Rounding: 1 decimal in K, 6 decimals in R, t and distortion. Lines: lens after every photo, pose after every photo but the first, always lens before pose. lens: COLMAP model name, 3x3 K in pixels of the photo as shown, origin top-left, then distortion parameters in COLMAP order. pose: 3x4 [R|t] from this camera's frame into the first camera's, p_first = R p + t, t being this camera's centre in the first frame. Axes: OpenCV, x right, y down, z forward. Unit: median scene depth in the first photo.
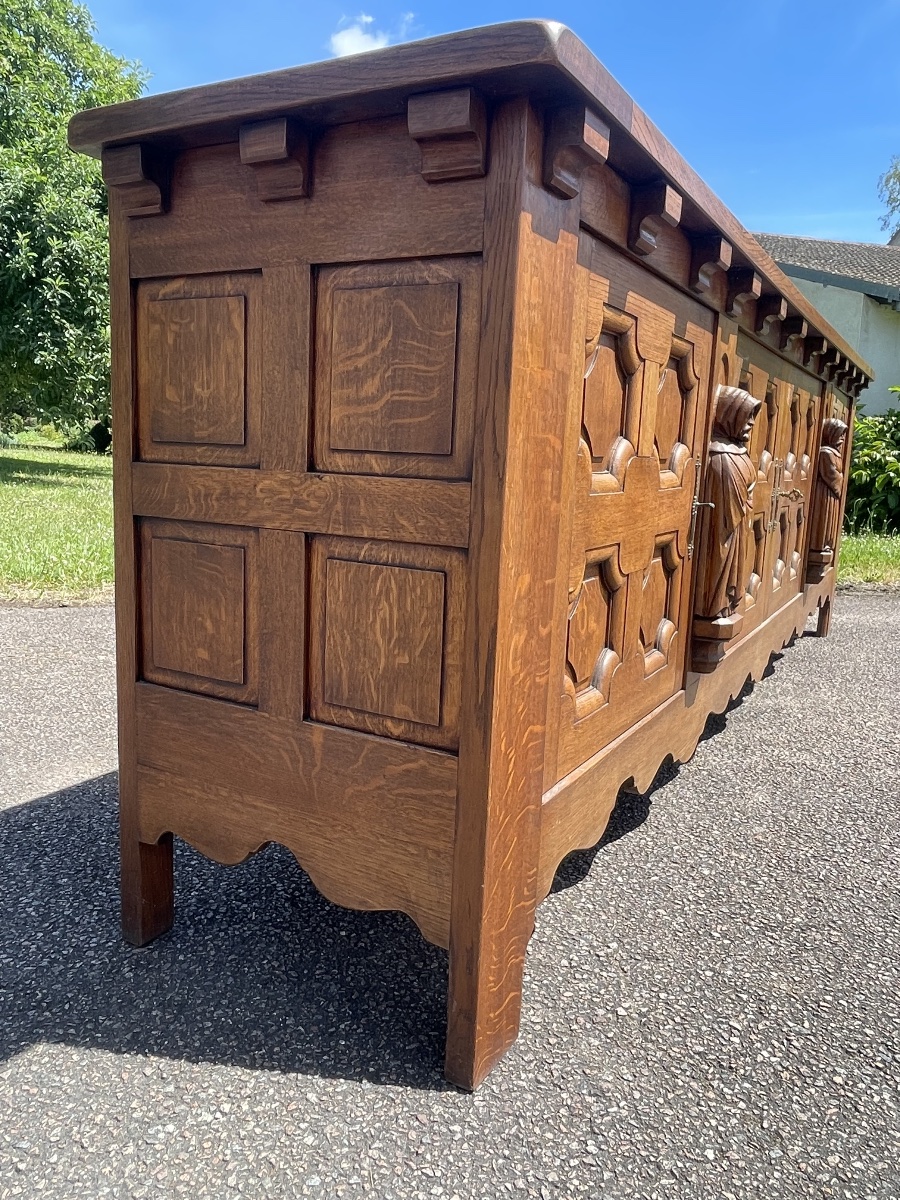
lens RADIAL K [[910.5, 0, 450.0], [0, 910.5, 600.0], [0, 0, 1]] dist [0.002170, 0.000112]
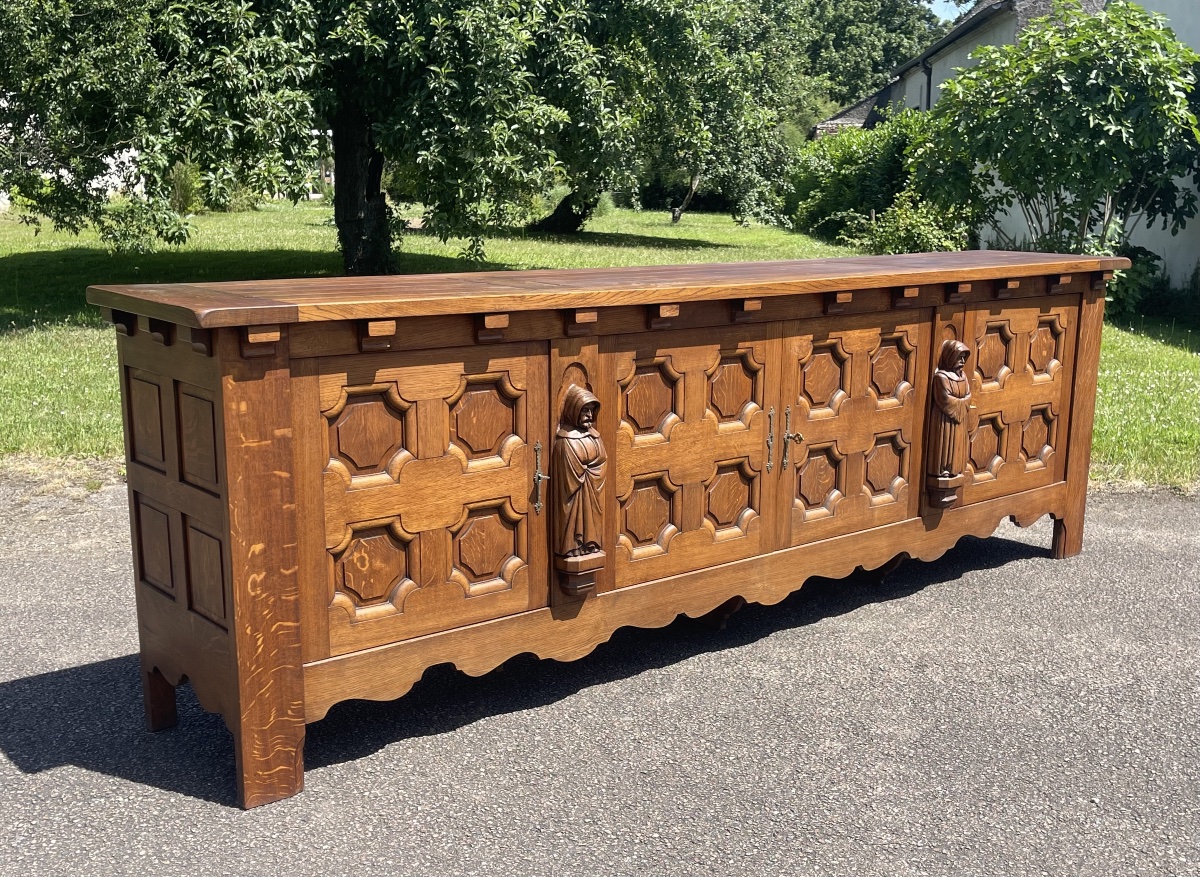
lens RADIAL K [[1290.3, 0, 601.7], [0, 1290.3, 466.5], [0, 0, 1]] dist [0.025780, -0.000749]
pose [[0.945099, 0.039878, -0.324343, 0.982215], [-0.032564, 0.999079, 0.027949, -0.173557], [0.325159, -0.015853, 0.945526, -0.817114]]
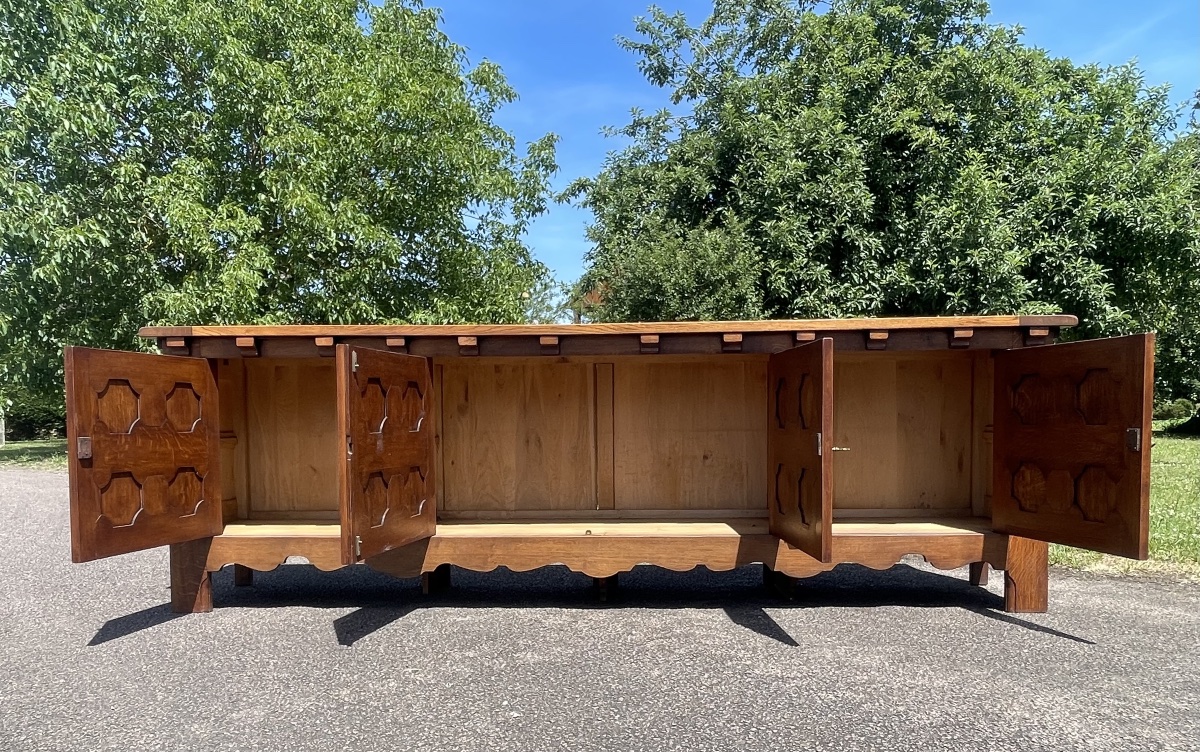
lens RADIAL K [[850.8, 0, 600.0], [0, 850.8, 376.0], [0, 0, 1]] dist [0.046298, 0.000473]
pose [[0.494161, -0.082625, -0.865435, 2.349489], [-0.131470, 0.976923, -0.168338, 0.015876], [0.859372, 0.196965, 0.471894, 0.504848]]
